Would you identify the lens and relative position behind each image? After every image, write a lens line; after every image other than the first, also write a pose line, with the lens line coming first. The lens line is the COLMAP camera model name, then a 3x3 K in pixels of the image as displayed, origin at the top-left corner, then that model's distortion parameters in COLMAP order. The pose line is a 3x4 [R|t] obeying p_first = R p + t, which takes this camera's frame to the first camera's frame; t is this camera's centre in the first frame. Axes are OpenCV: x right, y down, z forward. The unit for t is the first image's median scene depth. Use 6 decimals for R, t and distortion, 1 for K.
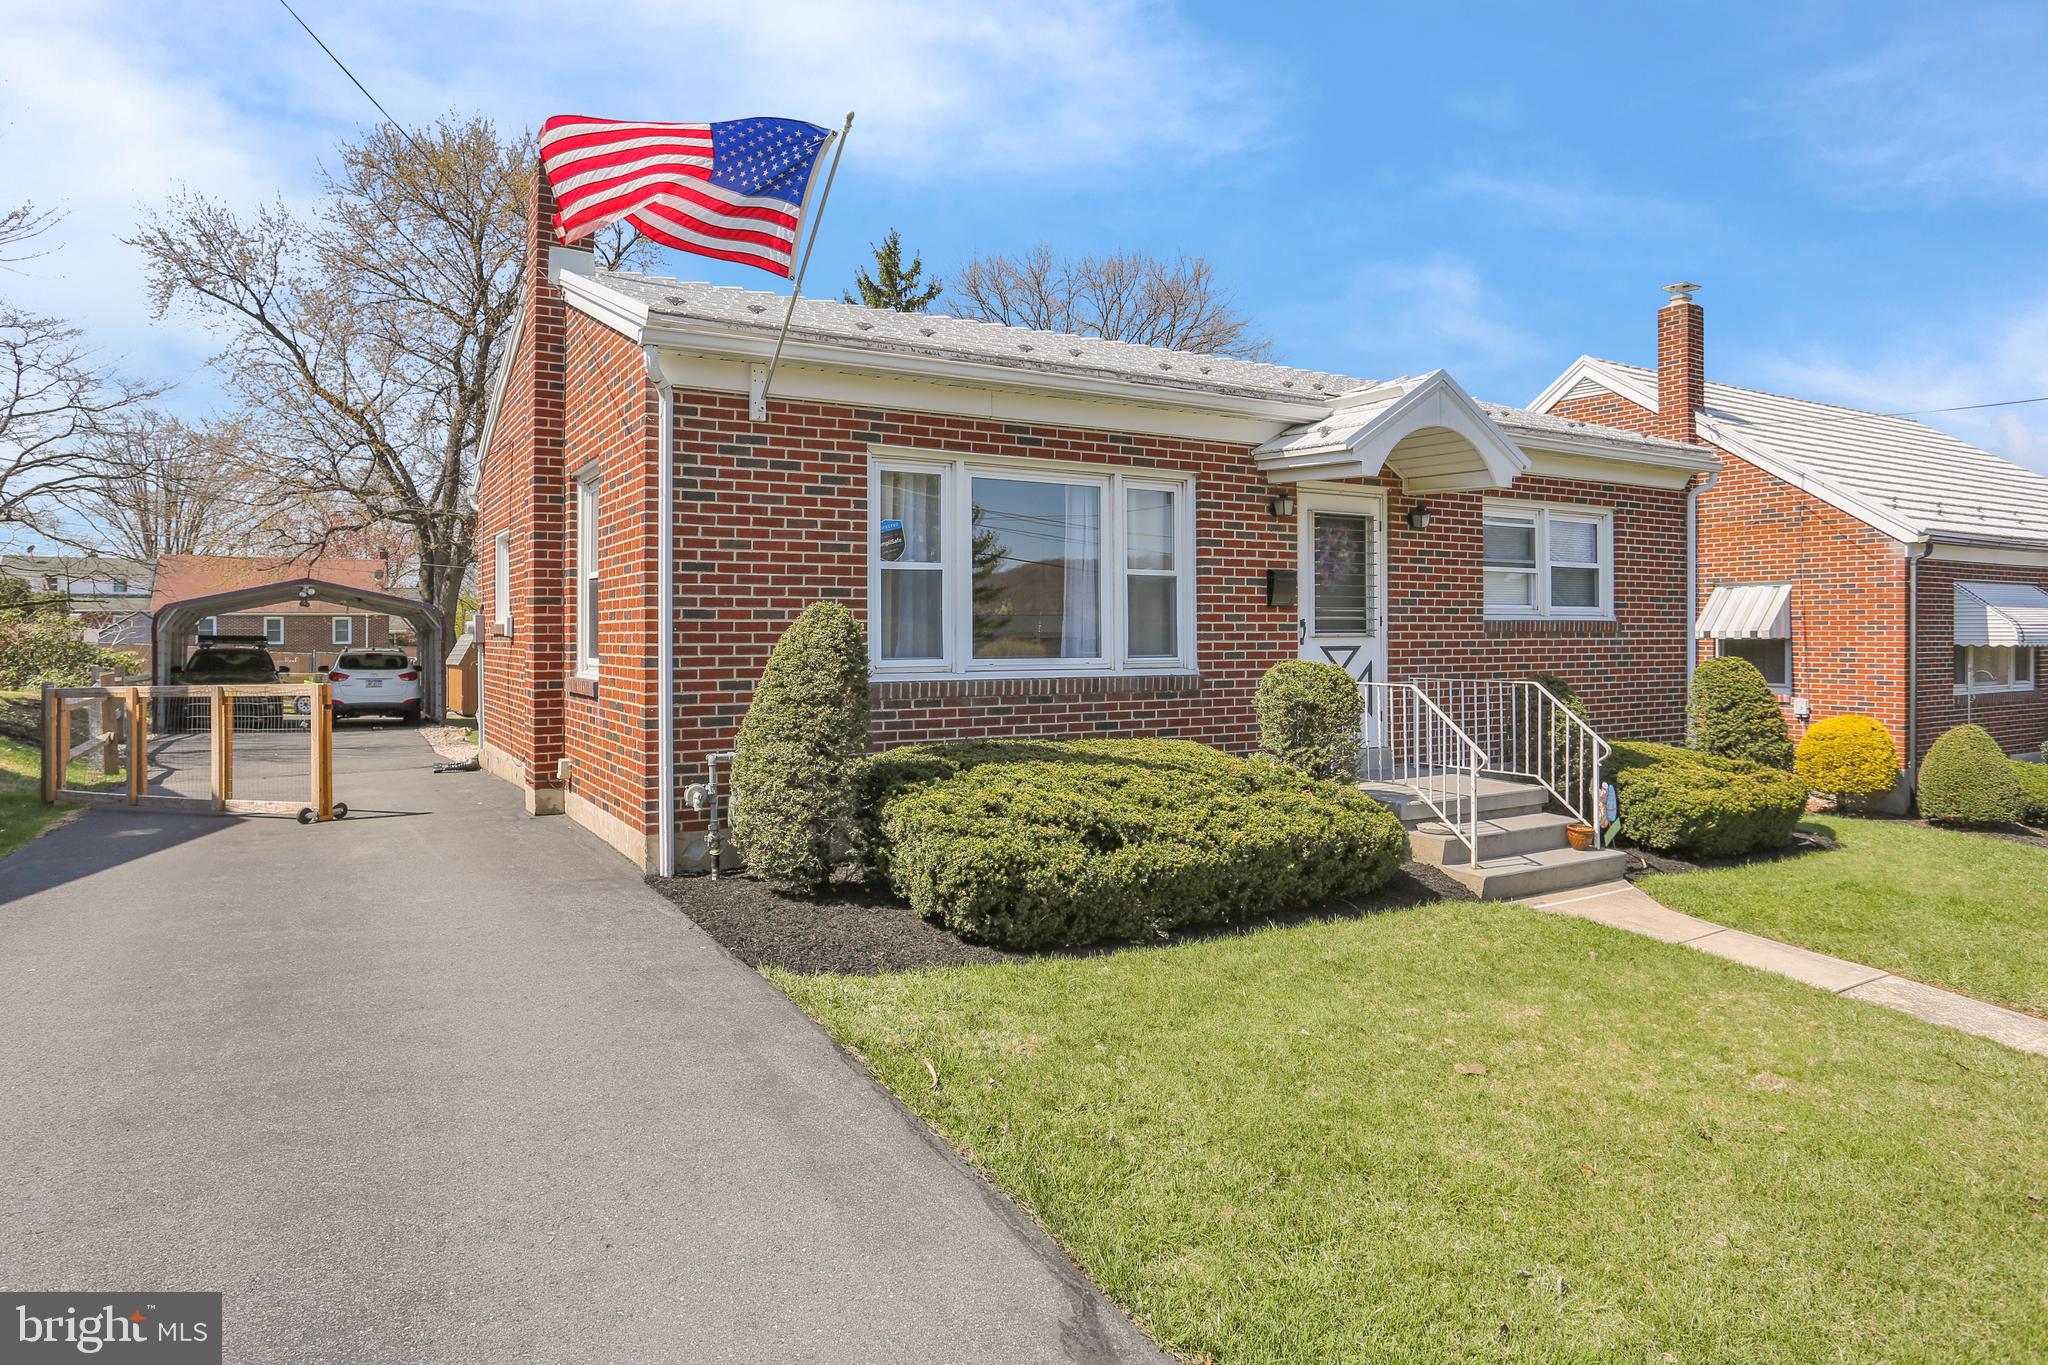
lens RADIAL K [[1281.4, 0, 1028.6], [0, 1281.4, 665.5], [0, 0, 1]] dist [-0.053471, 0.010420]
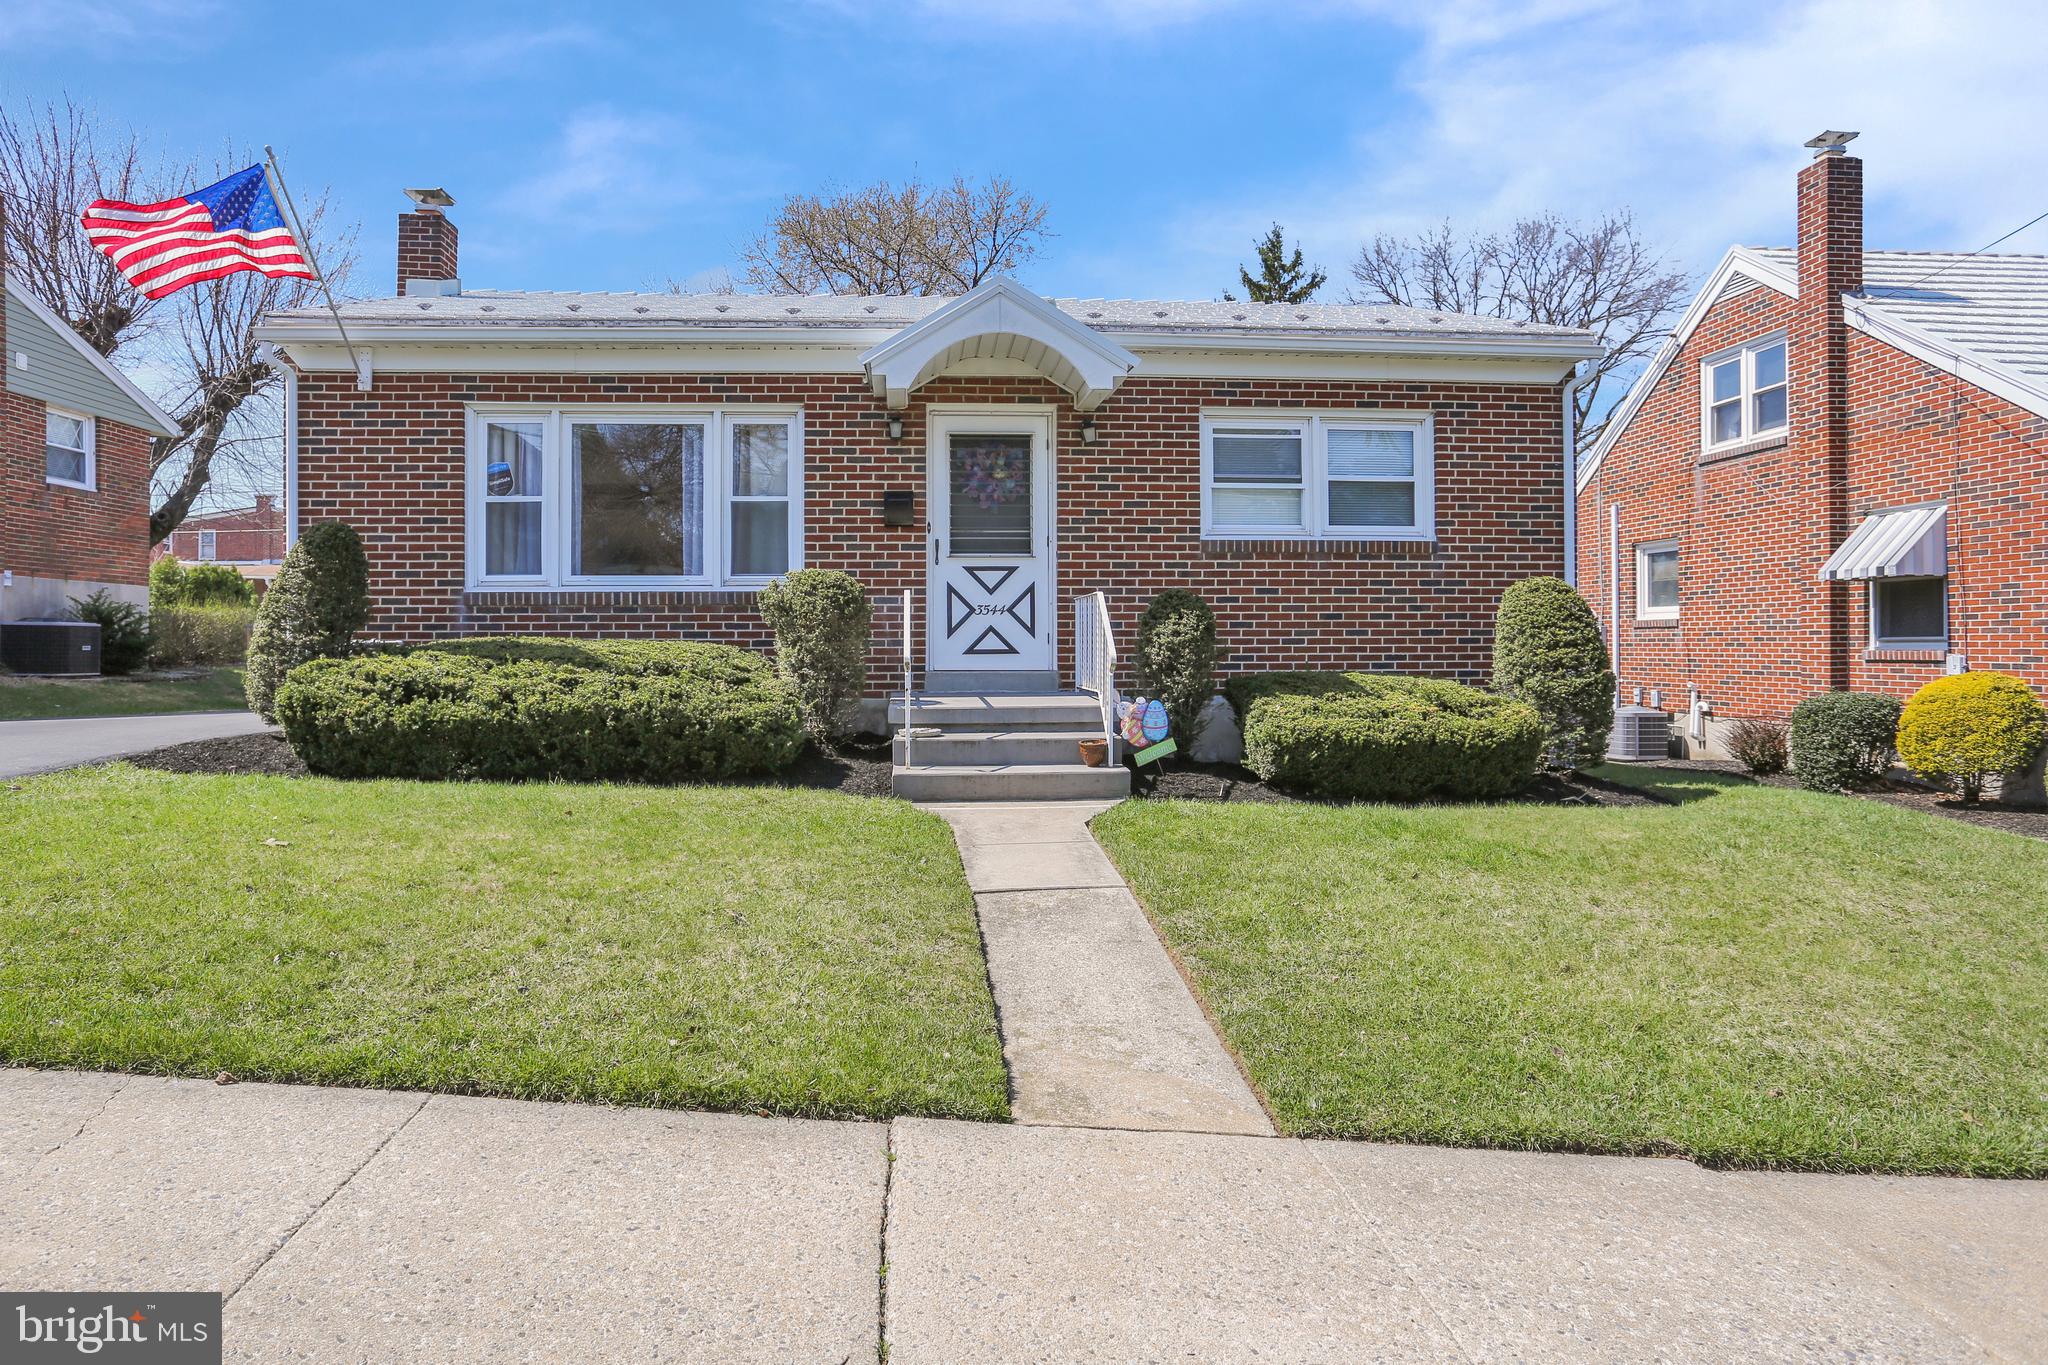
lens RADIAL K [[1281.4, 0, 1029.9], [0, 1281.4, 682.0], [0, 0, 1]] dist [-0.053471, 0.010420]
pose [[0.883213, 0.008159, -0.468901, 0.804532], [-0.009969, 0.999949, -0.001378, 0.082756], [0.468866, 0.005892, 0.883249, 0.140148]]
